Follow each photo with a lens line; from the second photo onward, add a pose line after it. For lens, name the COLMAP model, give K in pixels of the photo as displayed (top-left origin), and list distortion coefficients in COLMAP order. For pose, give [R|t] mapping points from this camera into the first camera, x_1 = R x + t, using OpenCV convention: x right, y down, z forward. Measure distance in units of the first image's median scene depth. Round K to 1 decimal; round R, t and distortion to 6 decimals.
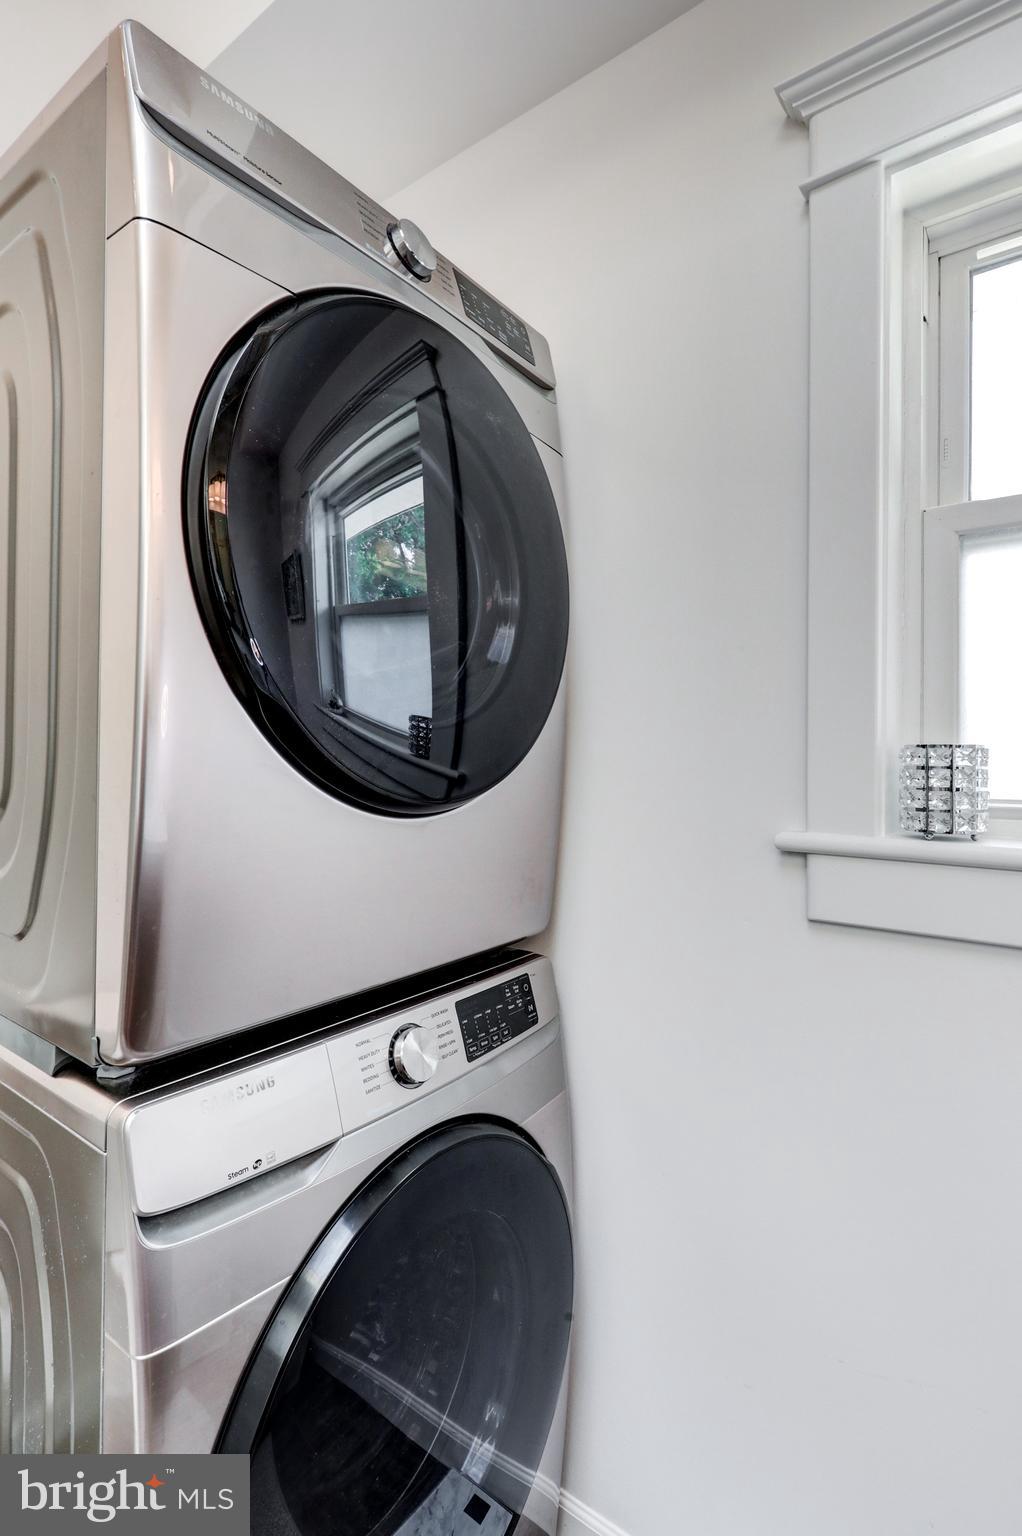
lens RADIAL K [[754.2, 0, 516.9], [0, 754.2, 758.8], [0, 0, 1]] dist [-0.000441, -0.000135]
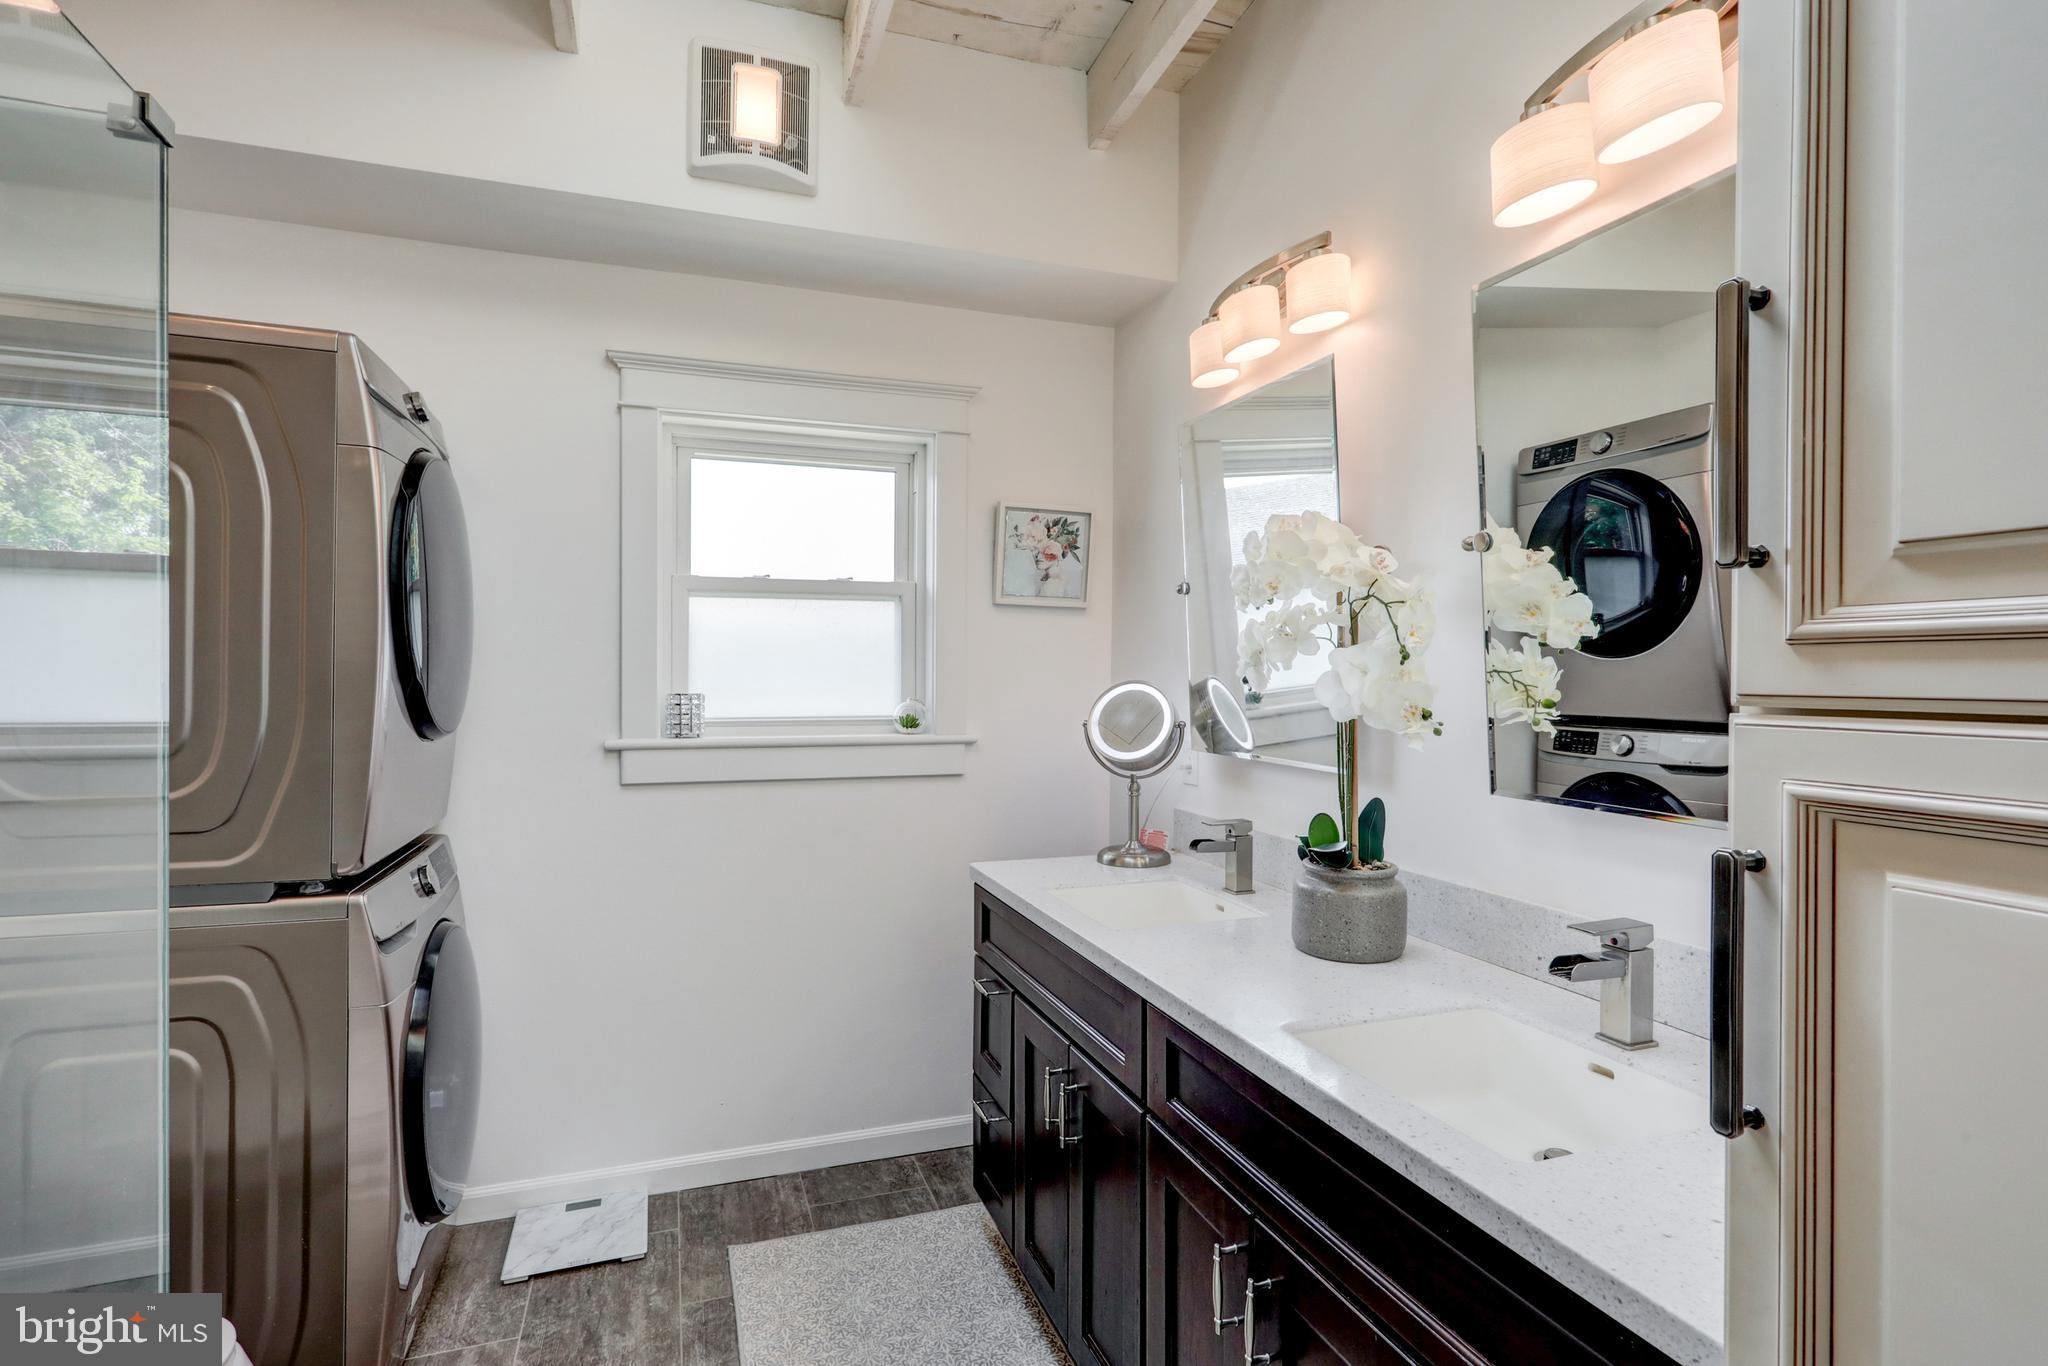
lens RADIAL K [[1005.5, 0, 1030.9], [0, 1005.5, 673.7], [0, 0, 1]] dist [-0.000441, -0.000135]
pose [[0.561923, -0.007601, 0.827155, -1.193826], [0.000803, 0.999962, 0.008643, -0.094090], [-0.827189, -0.004193, 0.561908, -1.356169]]
